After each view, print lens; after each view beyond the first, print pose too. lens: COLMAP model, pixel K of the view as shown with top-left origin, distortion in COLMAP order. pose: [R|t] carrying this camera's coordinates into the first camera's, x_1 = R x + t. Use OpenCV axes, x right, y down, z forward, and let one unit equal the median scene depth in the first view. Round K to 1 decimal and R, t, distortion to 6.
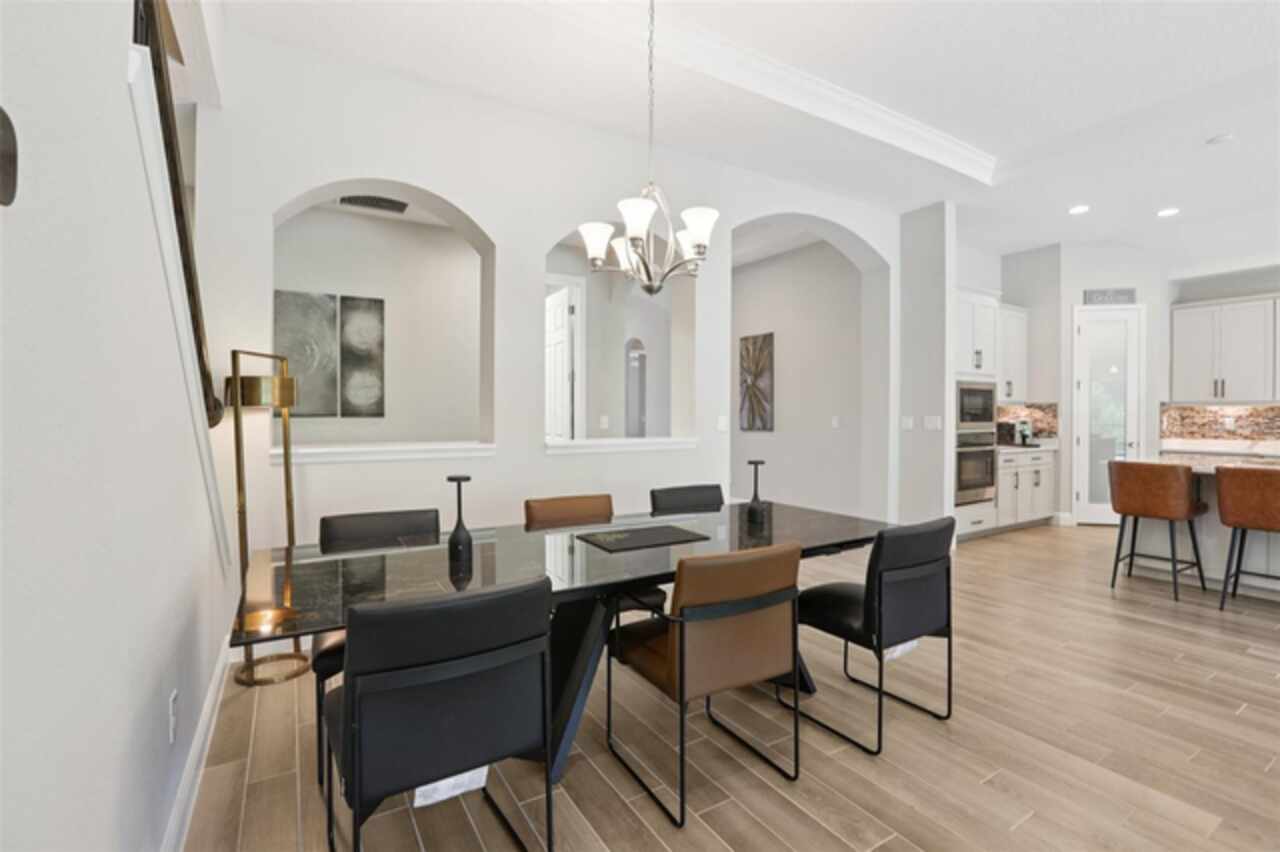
lens RADIAL K [[574.8, 0, 644.0], [0, 574.8, 419.9], [0, 0, 1]] dist [-0.006164, 0.000130]
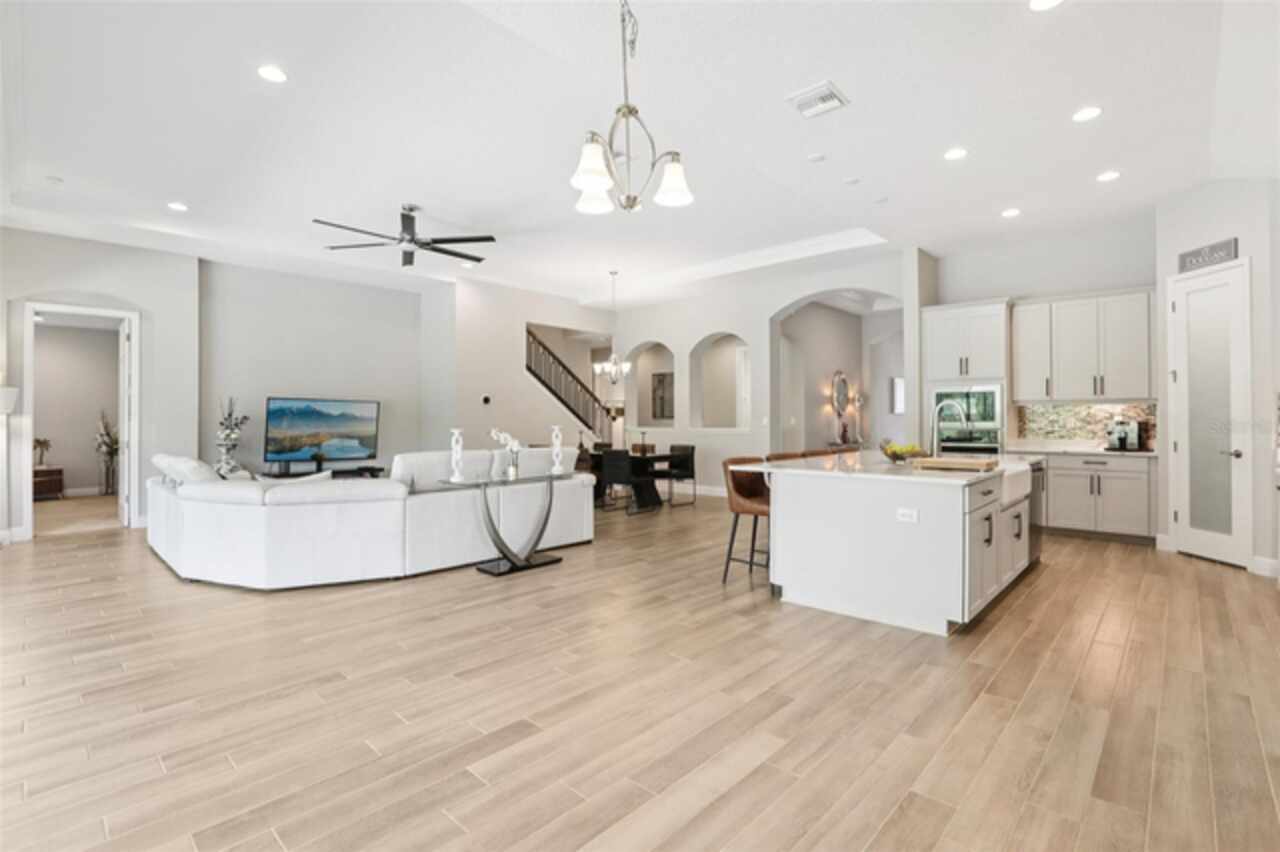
lens RADIAL K [[574.8, 0, 640.7], [0, 574.8, 421.7], [0, 0, 1]] dist [-0.006164, 0.000130]
pose [[0.246449, 0.008155, -0.969121, 2.451788], [0.004909, 0.999941, 0.009663, -0.015608], [0.969143, -0.007139, 0.246395, 0.160419]]
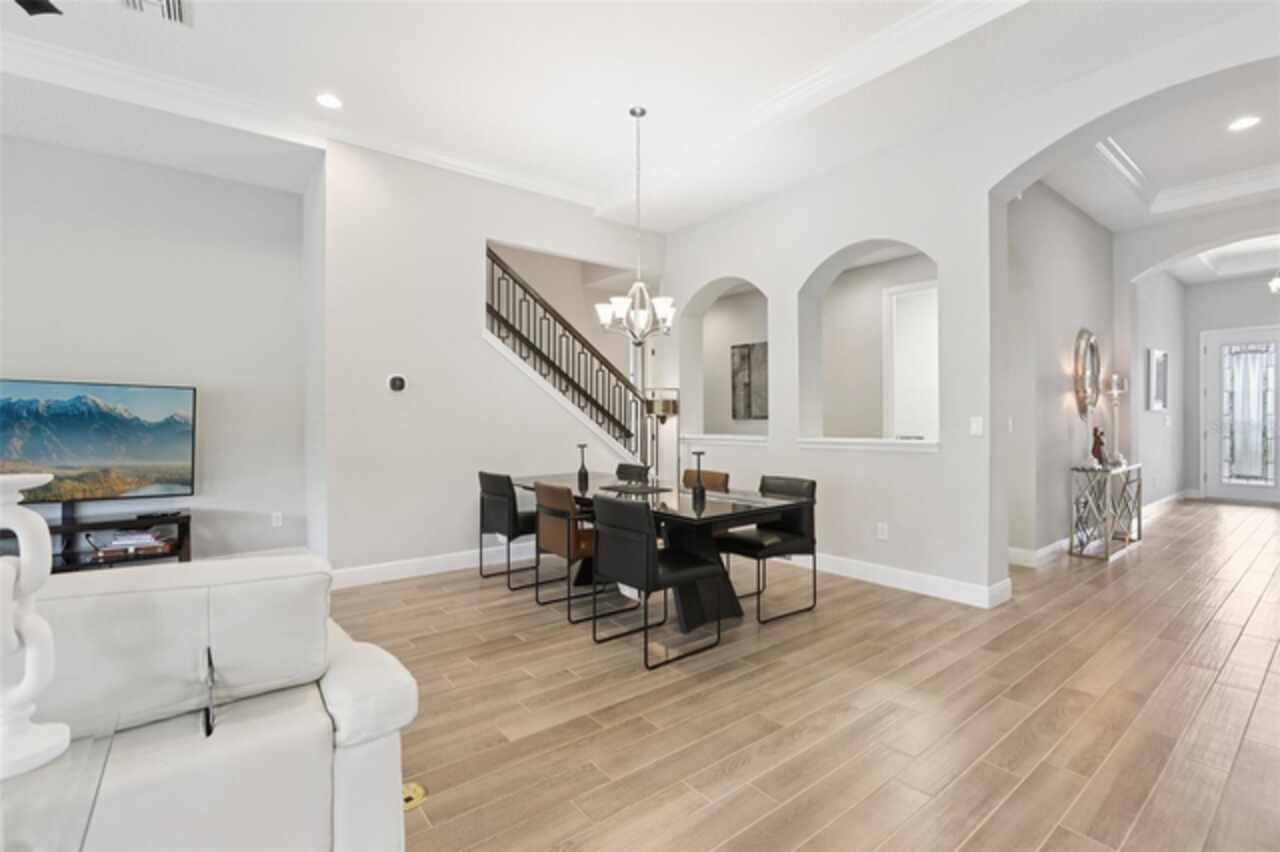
lens RADIAL K [[574.8, 0, 643.4], [0, 574.8, 419.3], [0, 0, 1]] dist [-0.006164, 0.000130]
pose [[0.092725, -0.001241, -0.995691, 1.130790], [0.005020, 0.999987, -0.000778, -0.001466], [0.995679, -0.004926, 0.092730, 0.579314]]
